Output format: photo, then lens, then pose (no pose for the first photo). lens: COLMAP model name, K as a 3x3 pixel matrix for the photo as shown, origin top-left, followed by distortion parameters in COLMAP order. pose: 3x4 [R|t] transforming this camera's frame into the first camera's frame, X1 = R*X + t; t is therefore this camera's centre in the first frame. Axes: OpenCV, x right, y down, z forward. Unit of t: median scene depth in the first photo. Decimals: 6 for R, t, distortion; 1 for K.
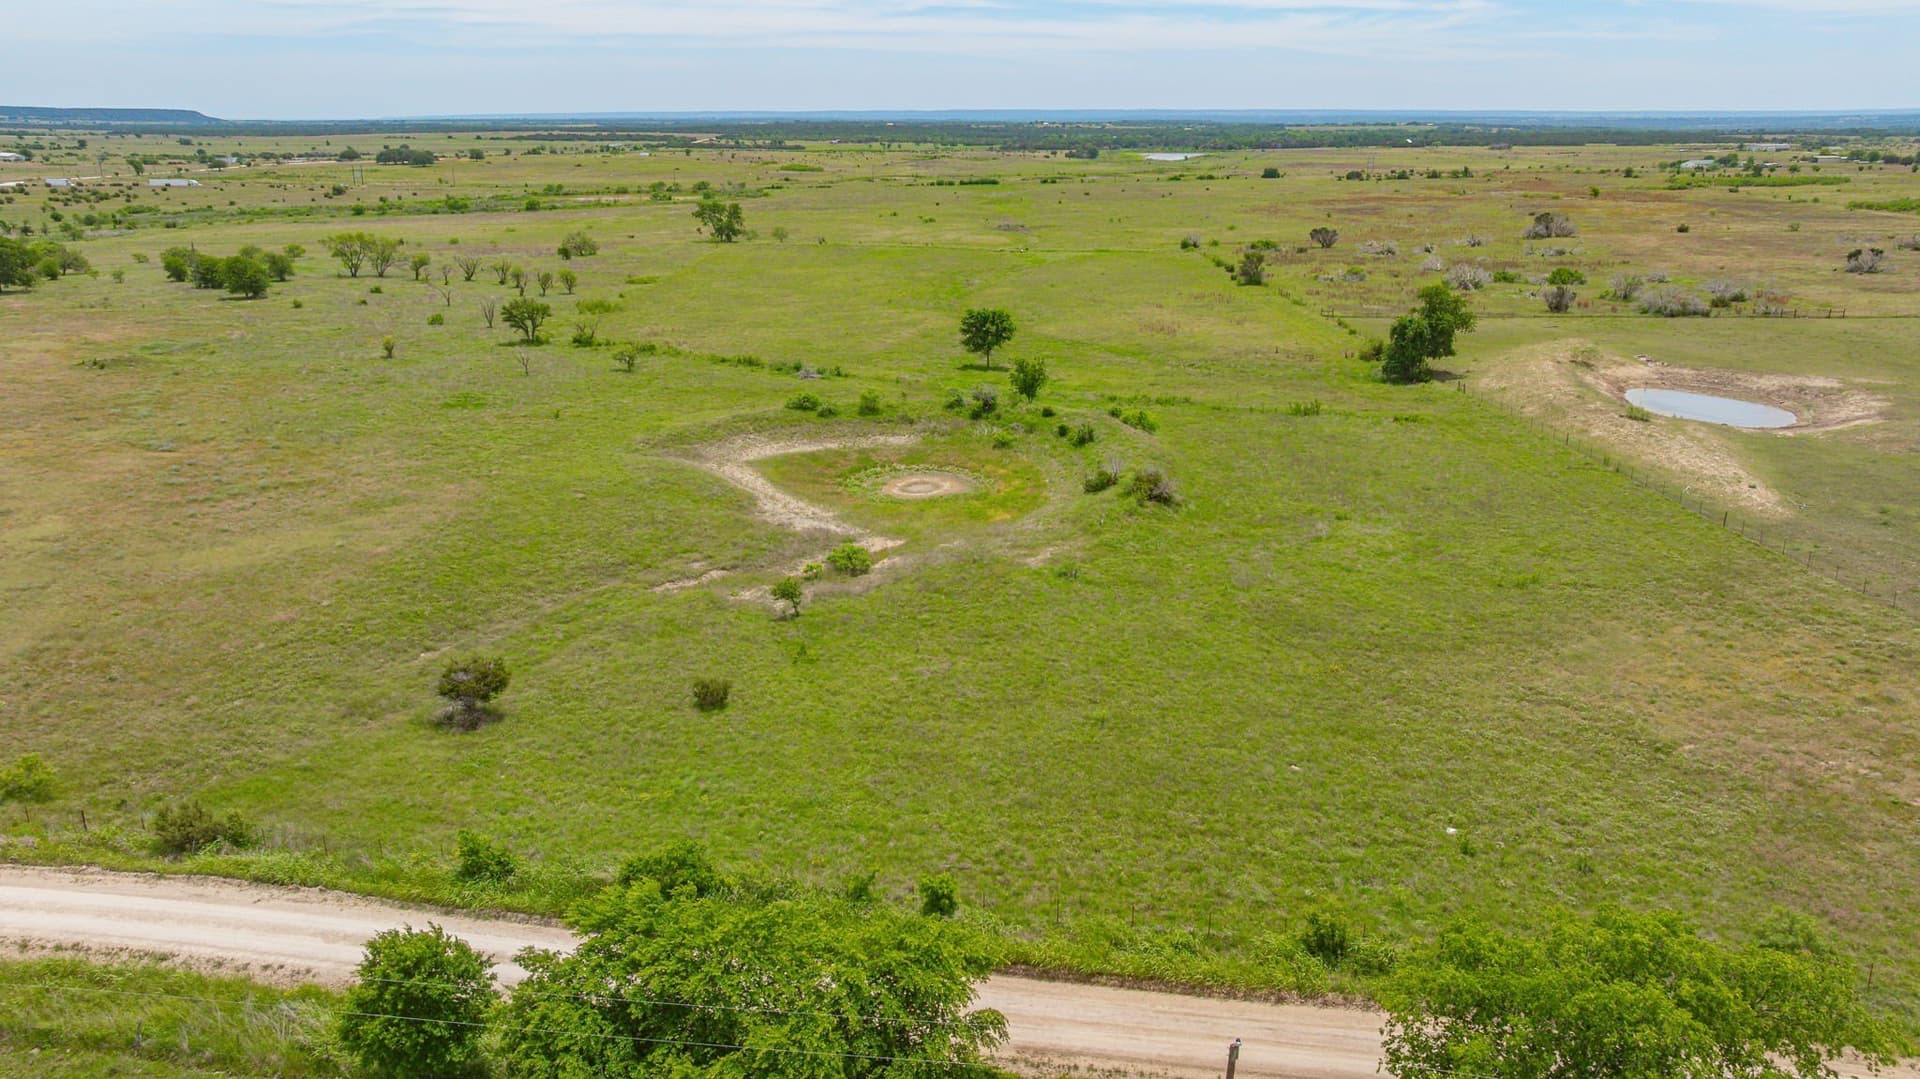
lens RADIAL K [[1334.6, 0, 969.6], [0, 1334.6, 548.0], [0, 0, 1]] dist [-0.015256, 0.000769]
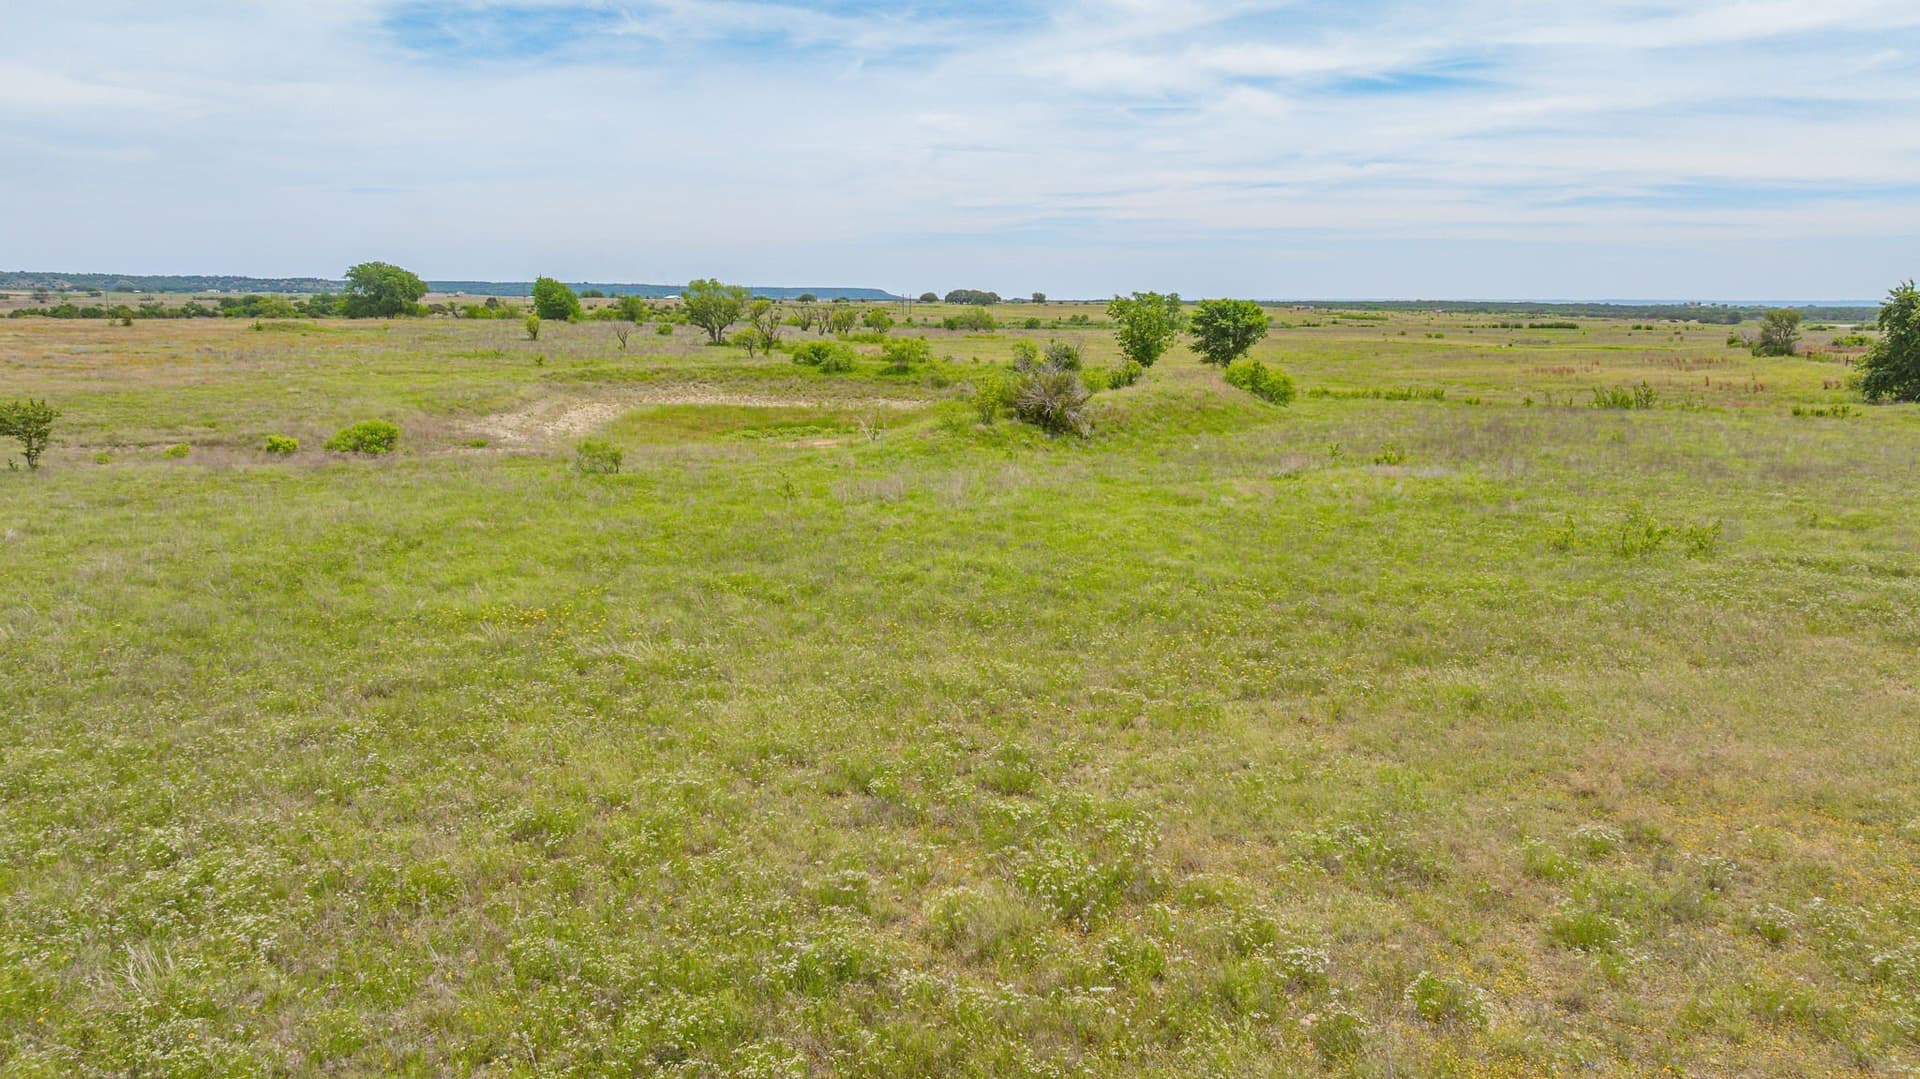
lens RADIAL K [[1334.6, 0, 976.3], [0, 1334.6, 567.1], [0, 0, 1]] dist [-0.015256, 0.000769]
pose [[0.900638, 0.089374, -0.425280, 0.147014], [-0.139446, 0.986309, -0.088034, 0.028175], [0.411589, 0.138590, 0.900770, 0.240613]]
